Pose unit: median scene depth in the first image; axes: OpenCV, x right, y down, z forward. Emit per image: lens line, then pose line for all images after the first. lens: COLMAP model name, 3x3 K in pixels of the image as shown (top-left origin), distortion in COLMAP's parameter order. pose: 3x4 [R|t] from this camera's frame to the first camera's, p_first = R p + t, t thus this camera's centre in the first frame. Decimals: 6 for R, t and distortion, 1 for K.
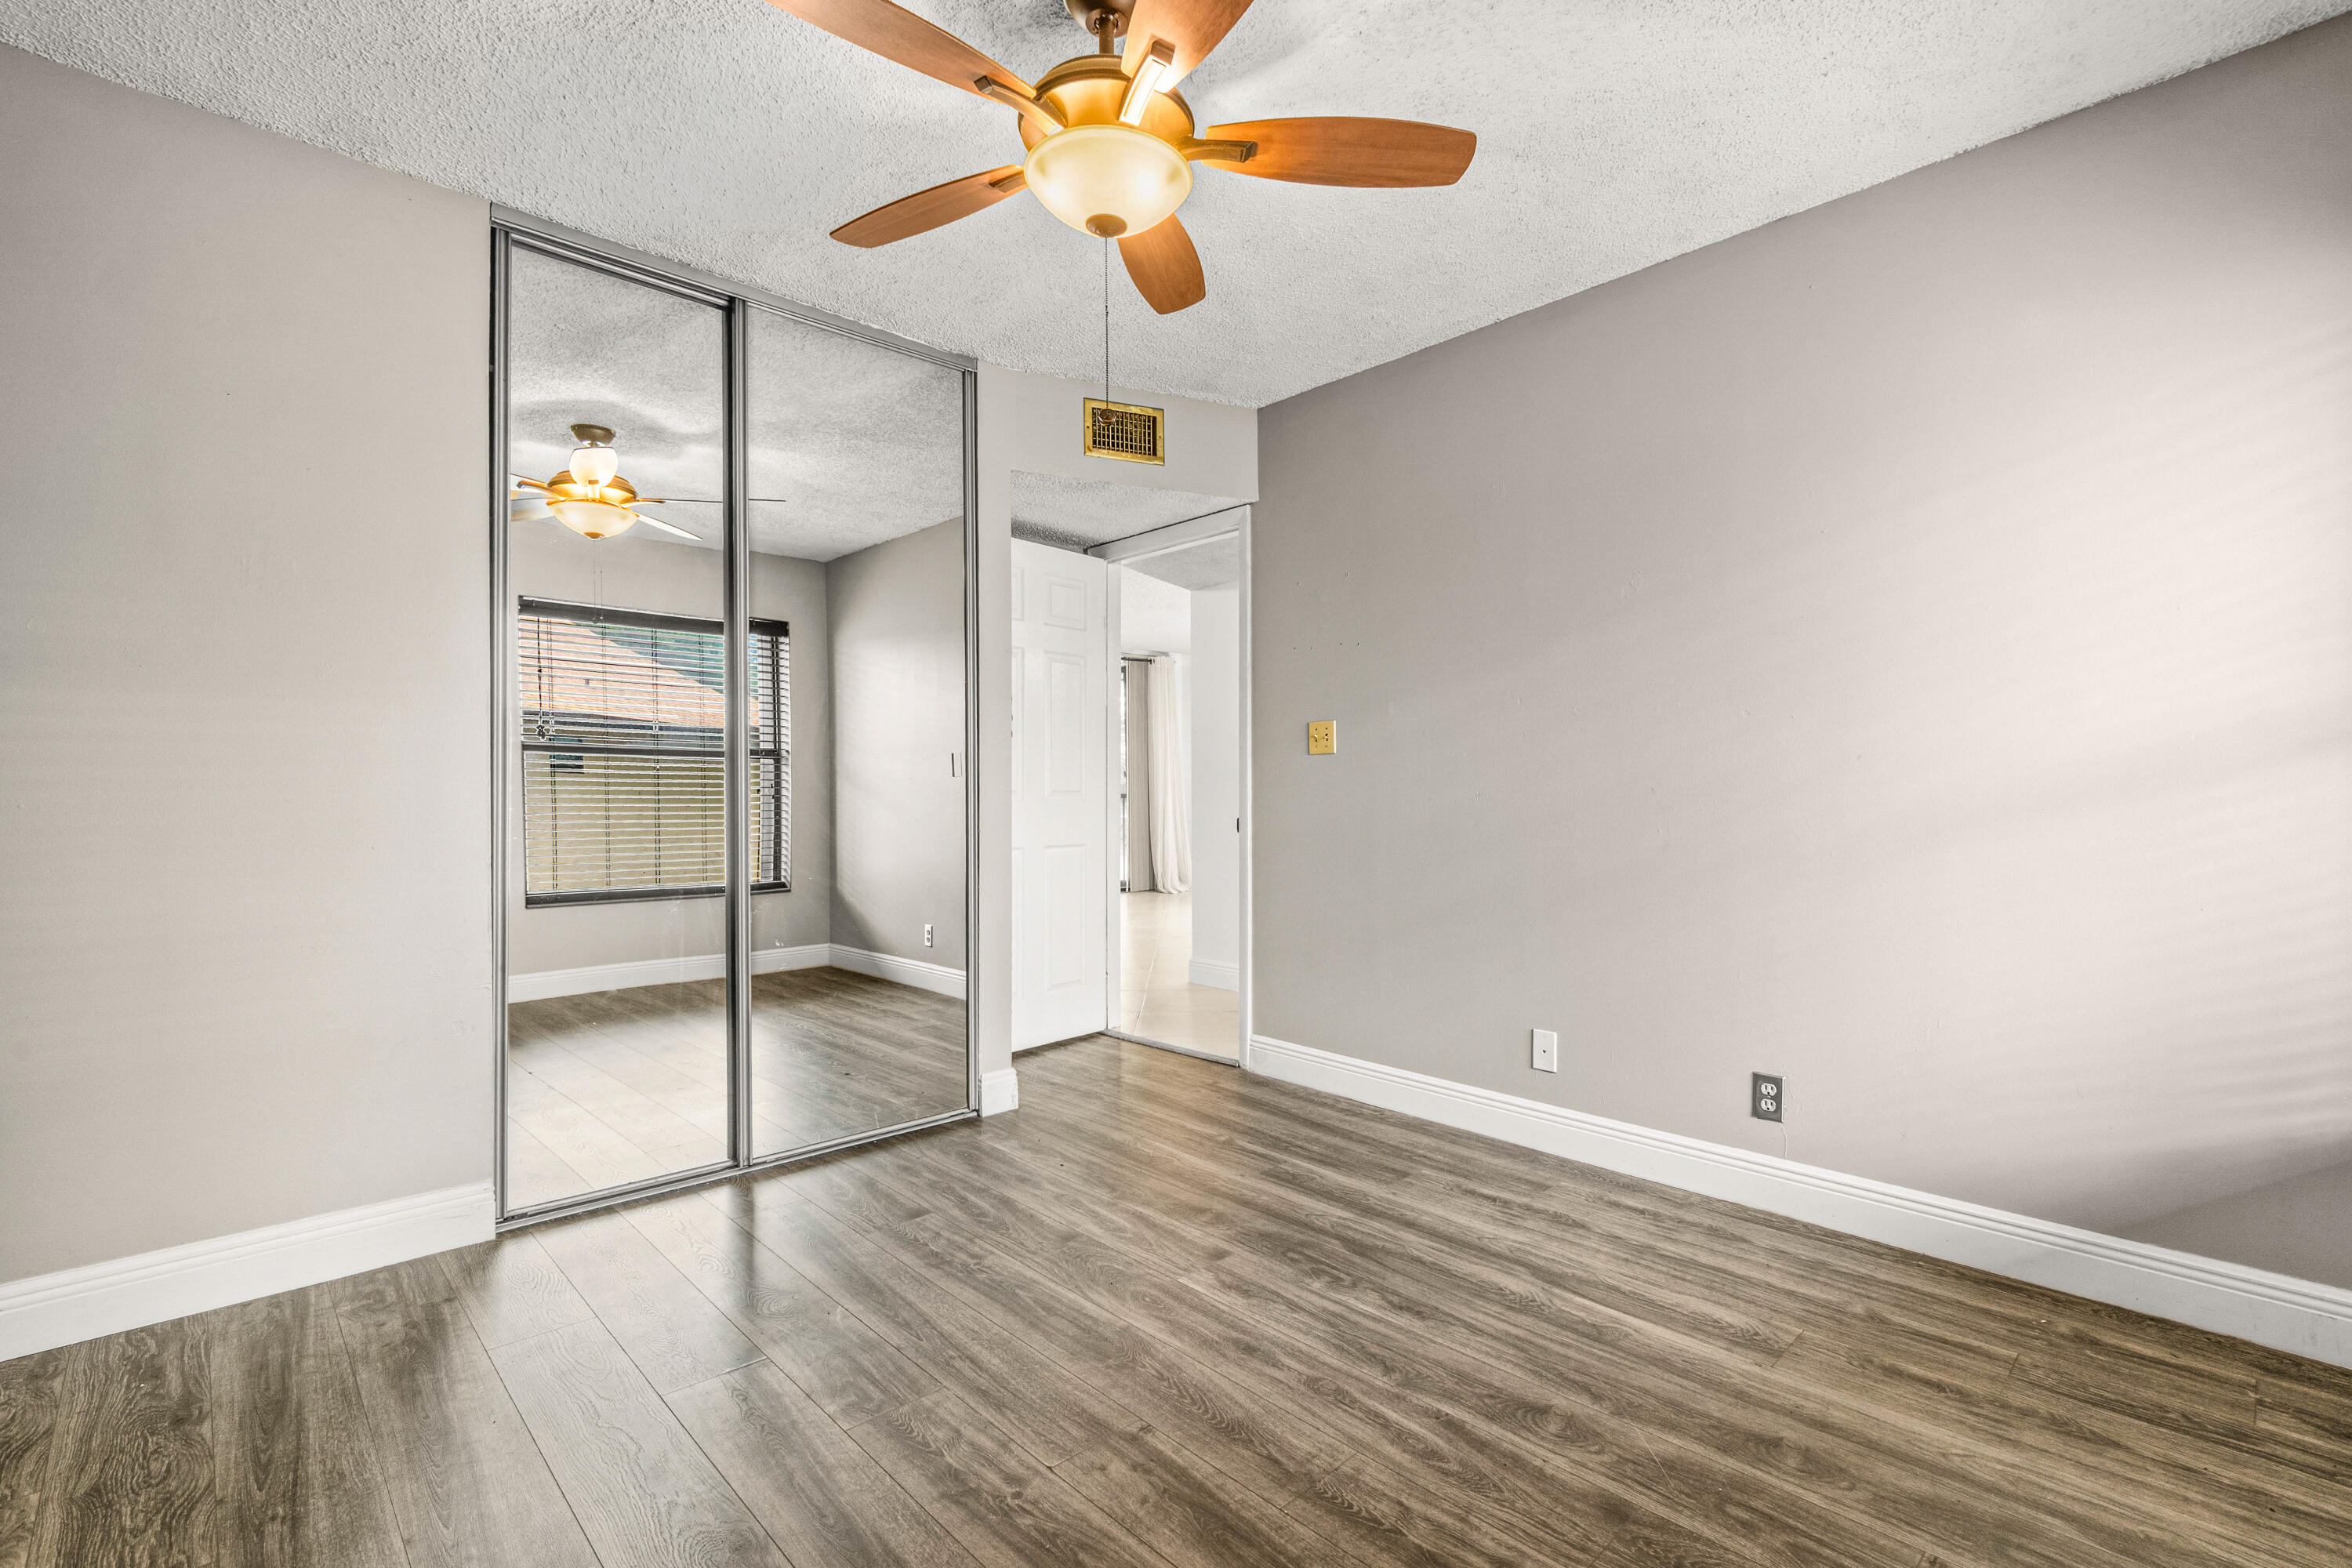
lens RADIAL K [[1025.0, 0, 1177.4], [0, 1025.0, 772.9], [0, 0, 1]] dist [-0.005583, -0.000105]
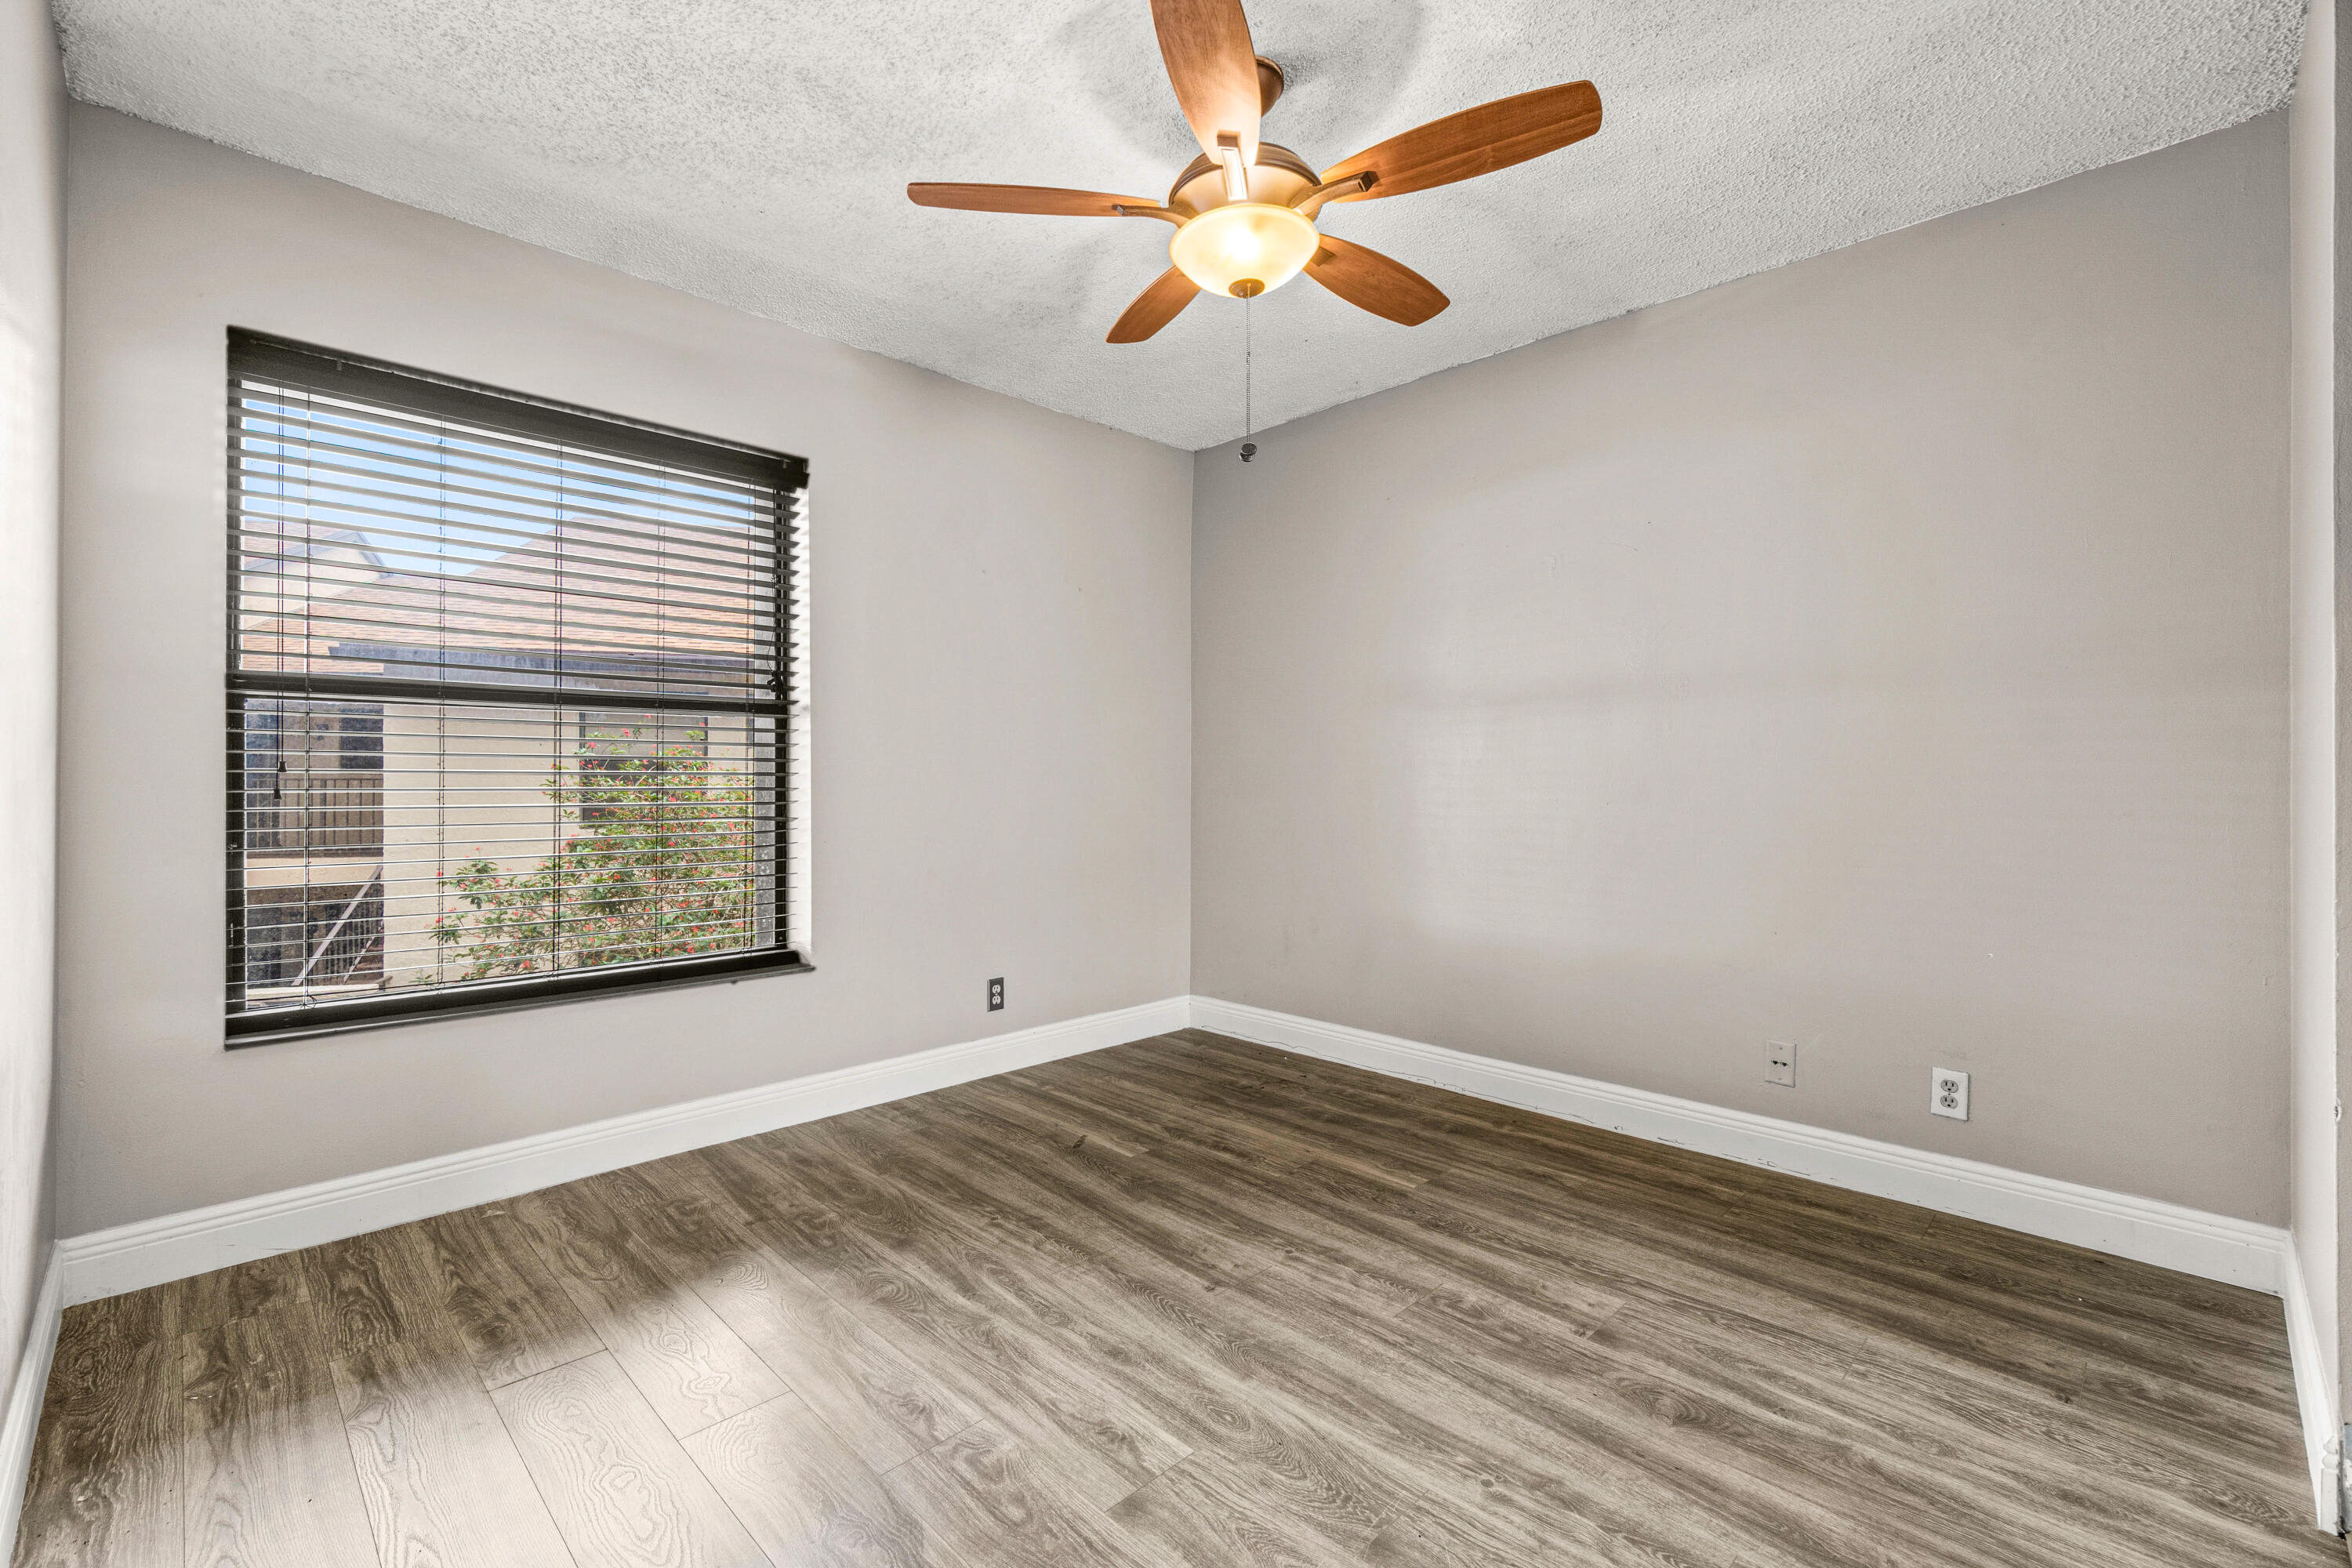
lens RADIAL K [[1011.7, 0, 1171.0], [0, 1011.7, 786.7], [0, 0, 1]] dist [-0.002177, -0.000188]
pose [[-0.999927, 0.000820, -0.012096, 0.029042], [0.000849, 0.999997, -0.002354, 0.020603], [0.012094, -0.002364, -0.999924, 2.074119]]
